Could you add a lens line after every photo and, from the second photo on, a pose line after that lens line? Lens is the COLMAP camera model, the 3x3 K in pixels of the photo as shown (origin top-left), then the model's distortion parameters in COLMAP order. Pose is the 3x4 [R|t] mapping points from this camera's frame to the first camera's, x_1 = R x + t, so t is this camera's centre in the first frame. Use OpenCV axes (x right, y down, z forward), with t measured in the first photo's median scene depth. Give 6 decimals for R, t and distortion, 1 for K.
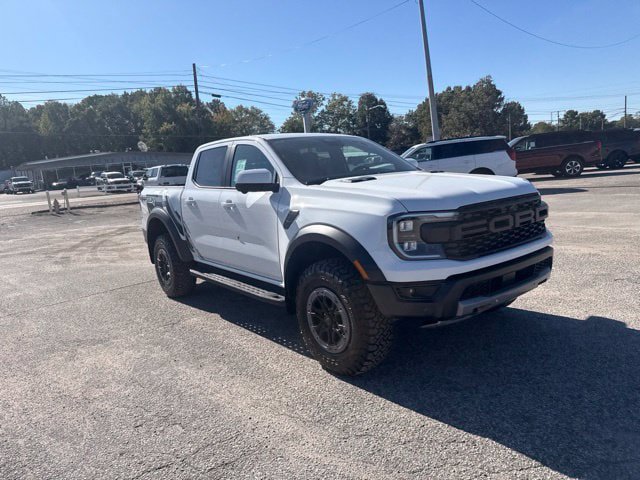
lens RADIAL K [[449.4, 0, 324.1], [0, 449.4, 243.6], [0, 0, 1]] dist [0.057740, -0.076654]
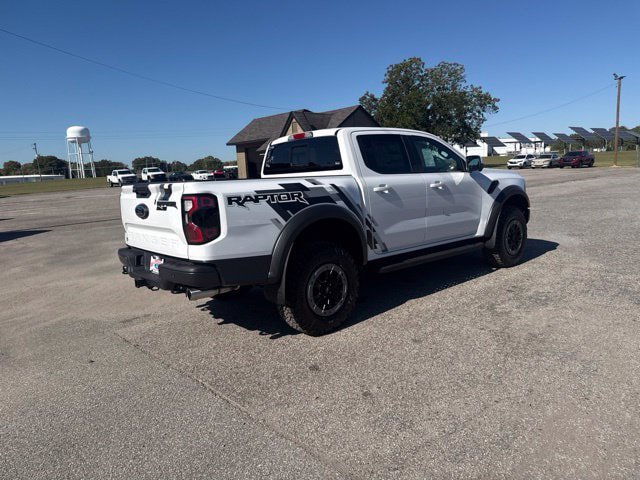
lens RADIAL K [[449.4, 0, 322.0], [0, 449.4, 243.1], [0, 0, 1]] dist [0.057740, -0.076654]
pose [[-0.026208, -0.073181, 0.996974, -0.424293], [0.223454, 0.971653, 0.077196, -0.030079], [-0.974362, 0.224801, -0.009113, 0.409554]]
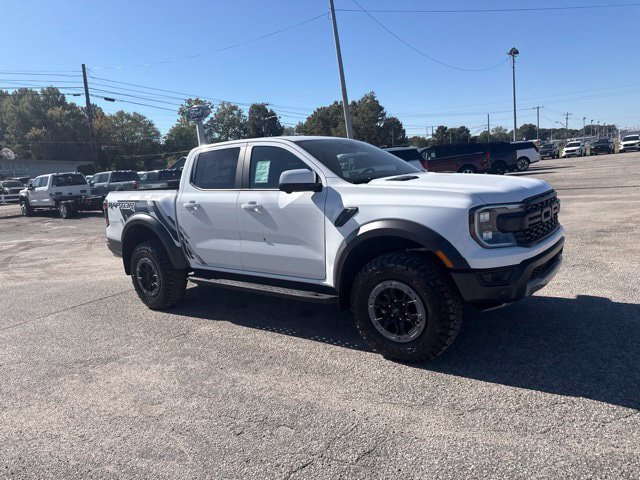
lens RADIAL K [[449.4, 0, 324.3], [0, 449.4, 239.2], [0, 0, 1]] dist [0.057740, -0.076654]
pose [[0.971039, -0.033818, 0.236515, -0.089753], [0.041056, 0.998825, -0.025743, 0.005238], [-0.235367, 0.034708, 0.971287, 0.003575]]
